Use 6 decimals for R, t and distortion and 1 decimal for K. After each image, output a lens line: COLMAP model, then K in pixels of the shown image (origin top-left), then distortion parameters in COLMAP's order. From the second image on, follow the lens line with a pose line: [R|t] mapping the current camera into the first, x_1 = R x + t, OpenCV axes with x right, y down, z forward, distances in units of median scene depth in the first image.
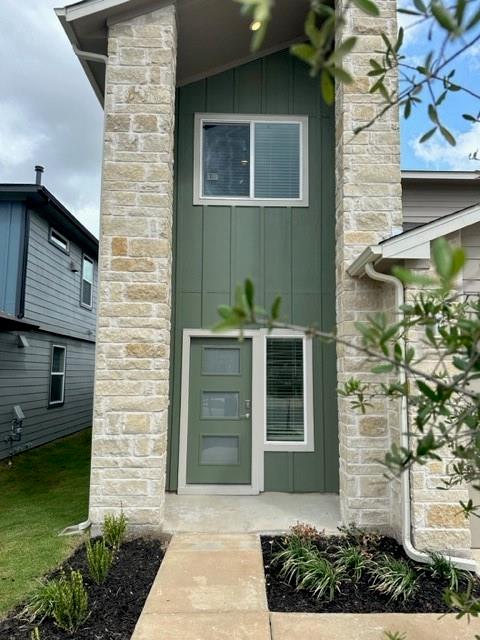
lens RADIAL K [[455.6, 0, 240.0], [0, 455.6, 320.0], [0, 0, 1]] dist [0.074322, -0.108385]
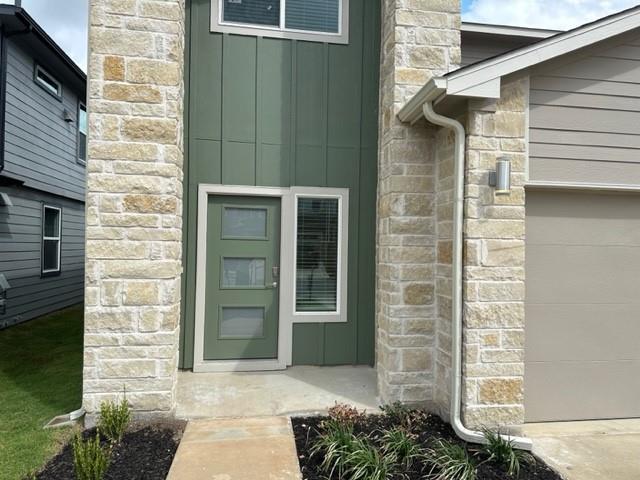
lens RADIAL K [[455.6, 0, 320.0], [0, 455.6, 240.0], [0, 0, 1]] dist [0.074322, -0.108385]
pose [[0.990643, 0.009723, 0.136131, -0.021711], [-0.024019, 0.994311, 0.103774, 0.037861], [-0.134348, -0.106073, 0.985241, 0.156227]]
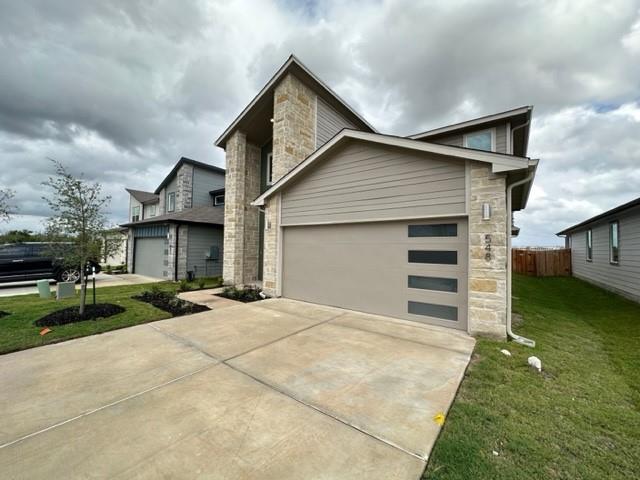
lens RADIAL K [[257.8, 0, 320.0], [0, 257.8, 240.0], [0, 0, 1]] dist [-0.001212, 0.000304]
pose [[0.785583, -0.015509, -0.618561, 1.529104], [0.061522, 0.996690, 0.053144, 0.033280], [0.615690, -0.079804, 0.783937, -0.145728]]
